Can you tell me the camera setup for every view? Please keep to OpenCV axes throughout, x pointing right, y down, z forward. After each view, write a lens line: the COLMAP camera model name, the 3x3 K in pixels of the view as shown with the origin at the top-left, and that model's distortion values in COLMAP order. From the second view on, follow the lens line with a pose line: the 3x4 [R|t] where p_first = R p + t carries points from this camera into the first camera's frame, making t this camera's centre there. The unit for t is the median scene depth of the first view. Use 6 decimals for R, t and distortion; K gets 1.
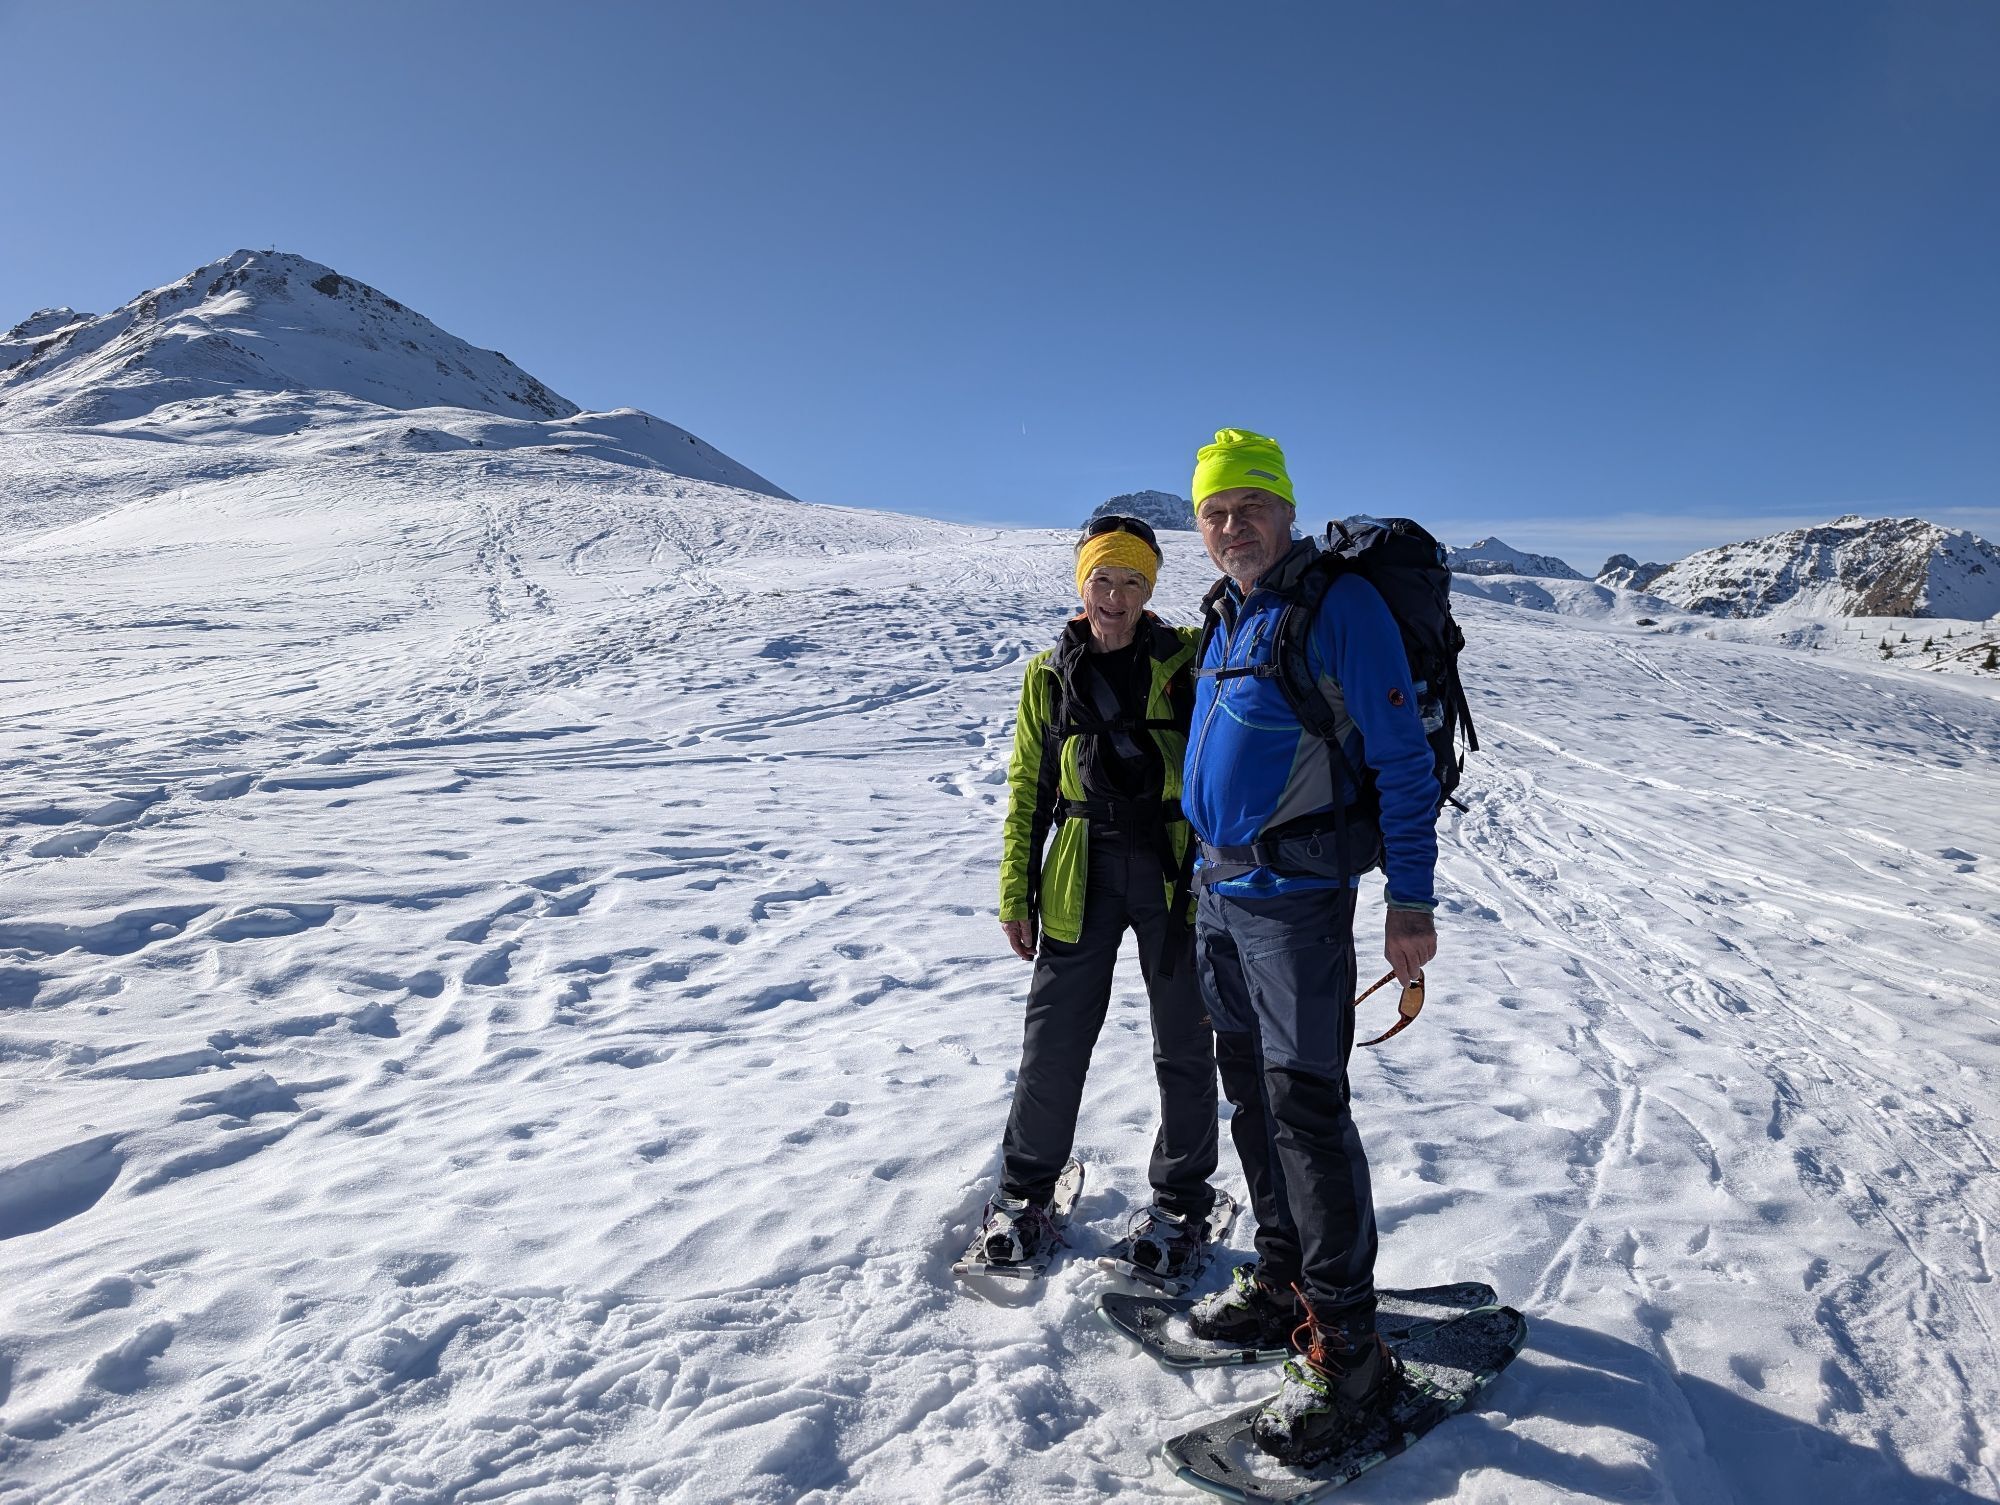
lens RADIAL K [[1430.0, 0, 1026.5], [0, 1430.0, 765.0], [0, 0, 1]] dist [0.013011, -0.010837]
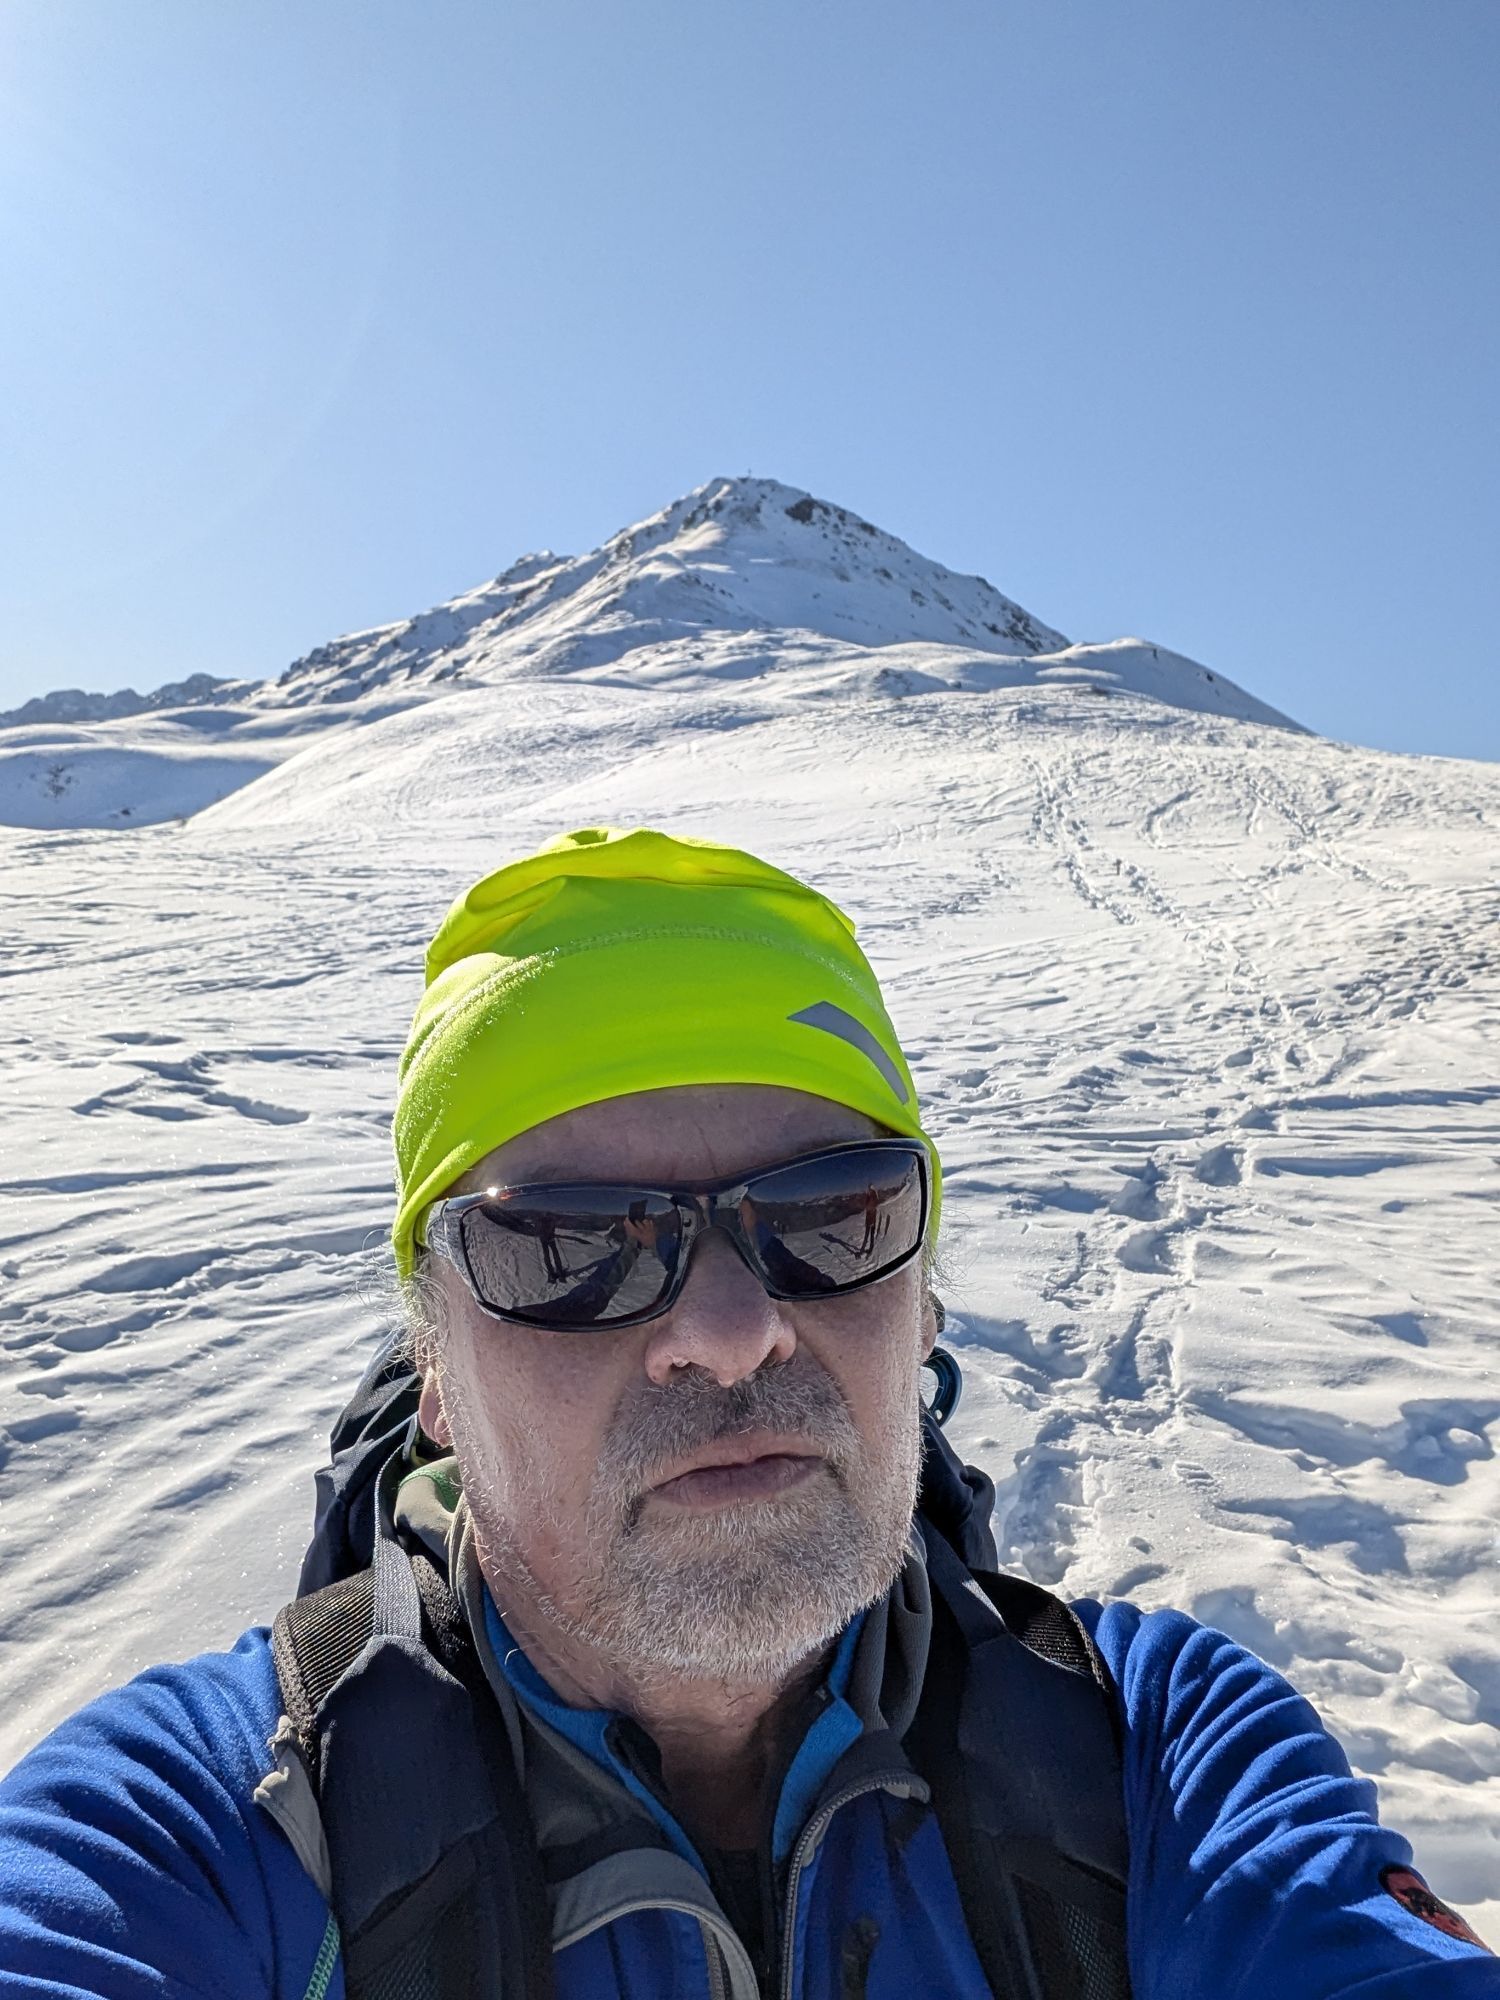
lens RADIAL K [[1795.1, 0, 801.0], [0, 1795.1, 1072.4], [0, 0, 1]] dist [-0.056682, 0.024344]
pose [[0.909592, 0.069328, -0.409677, -0.214092], [-0.071270, 0.997401, 0.010548, -0.014353], [0.409344, 0.019603, 0.912170, 0.056650]]
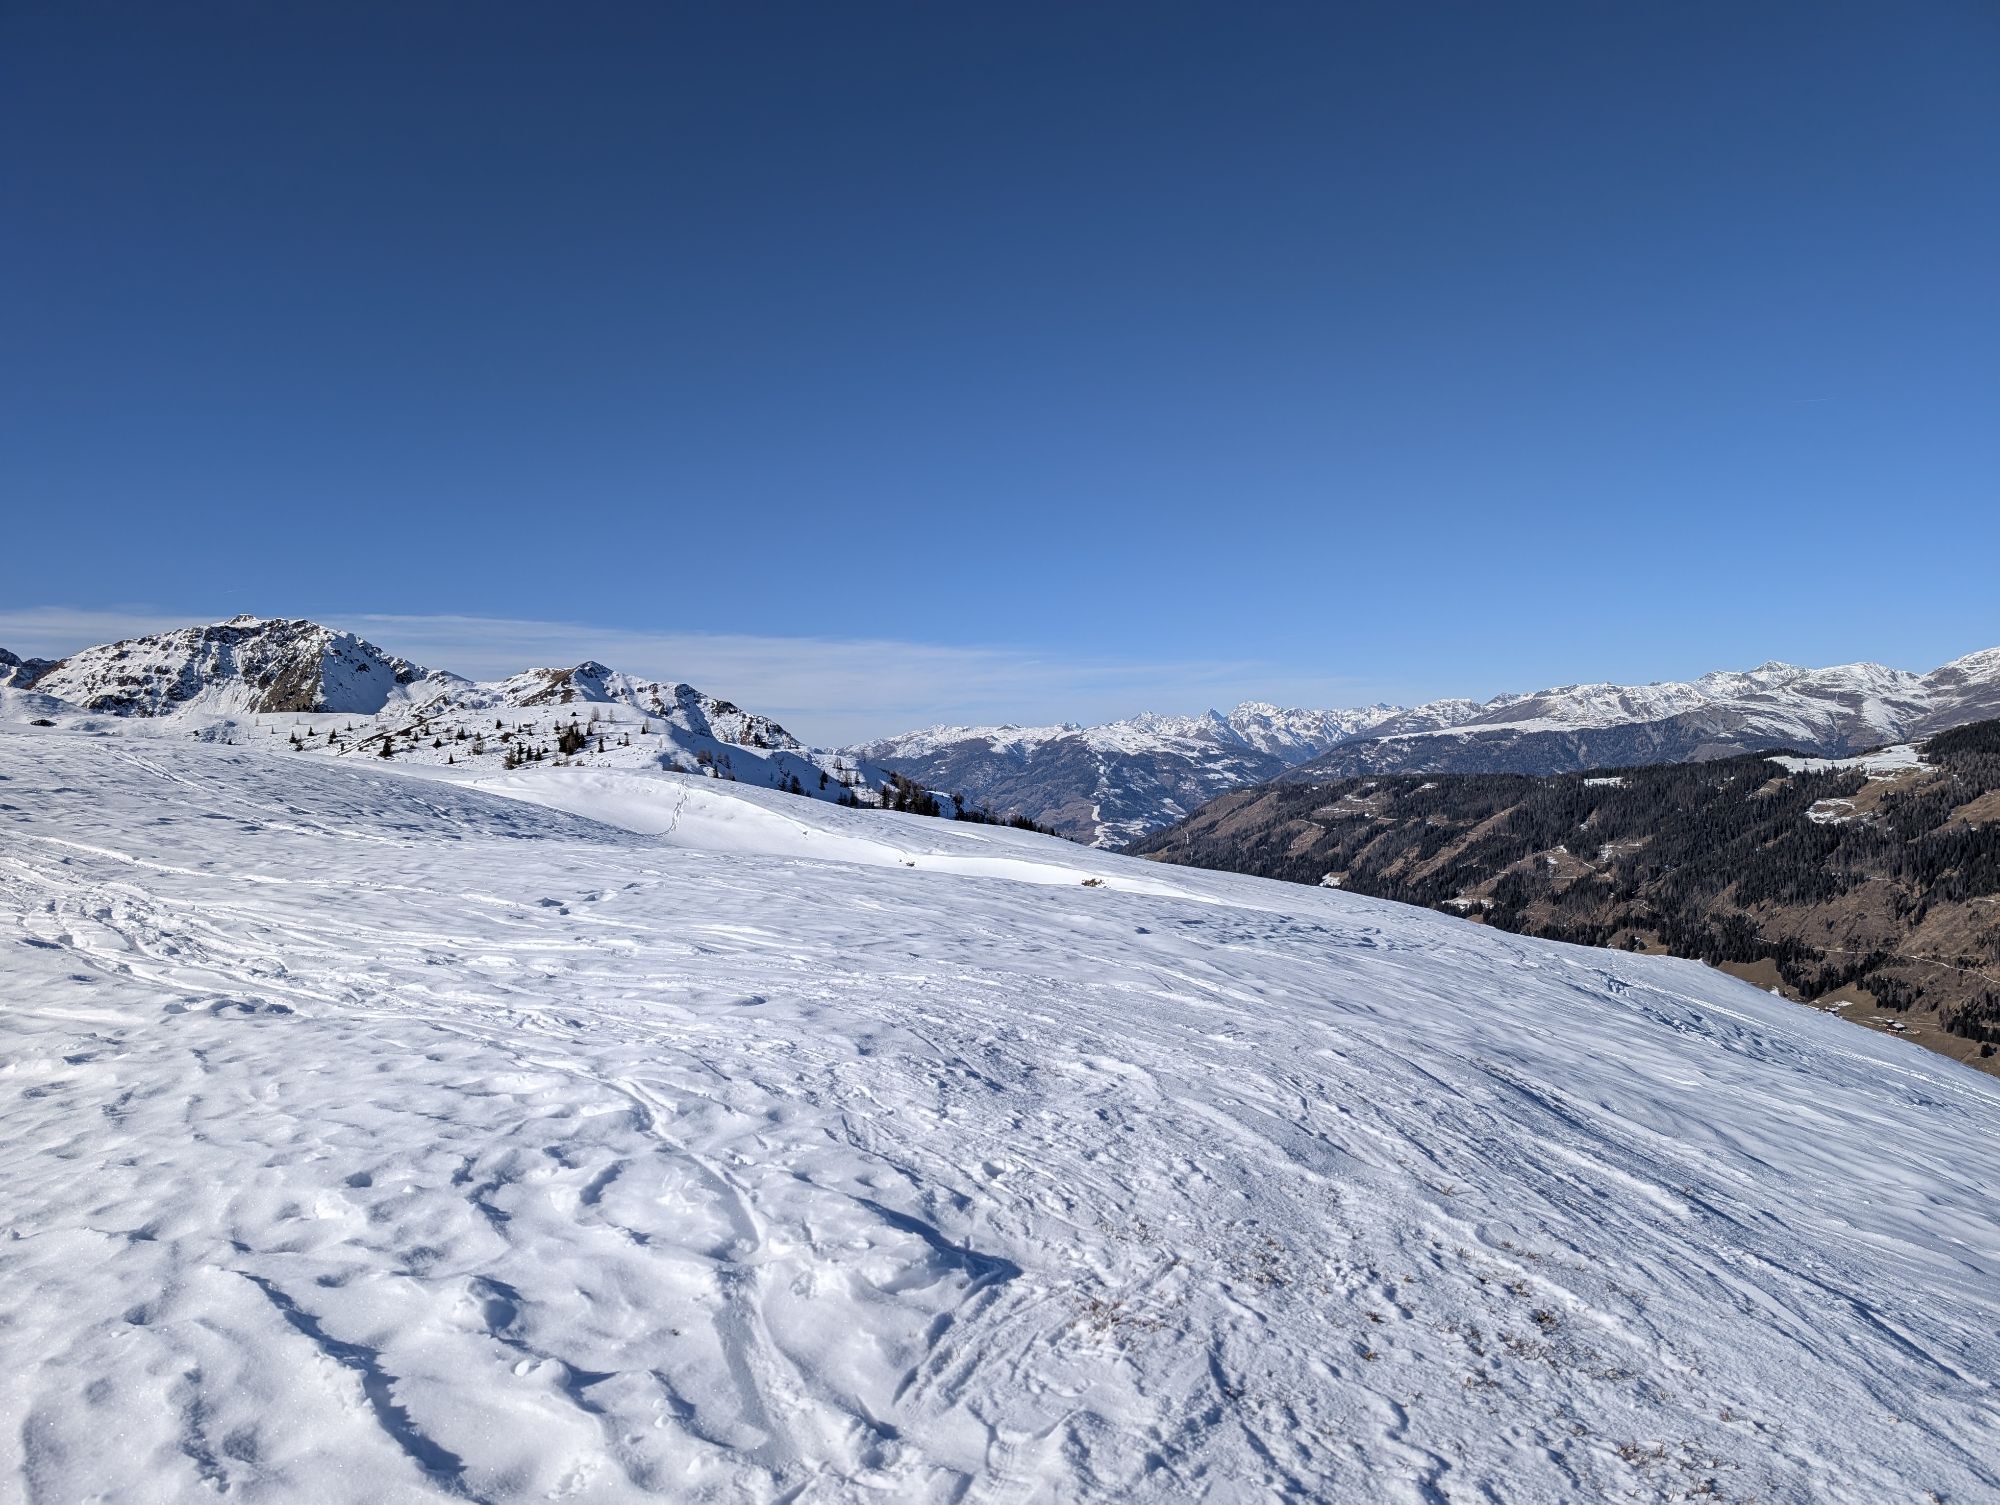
lens RADIAL K [[1446.9, 0, 1000.0], [0, 1446.9, 752.5], [0, 0, 1]] dist [0.026194, -0.016623]
pose [[0.527793, -0.044423, 0.848211, -0.125580], [0.108460, 0.993981, -0.015431, -0.003220], [-0.842420, 0.100141, 0.529434, -0.007091]]
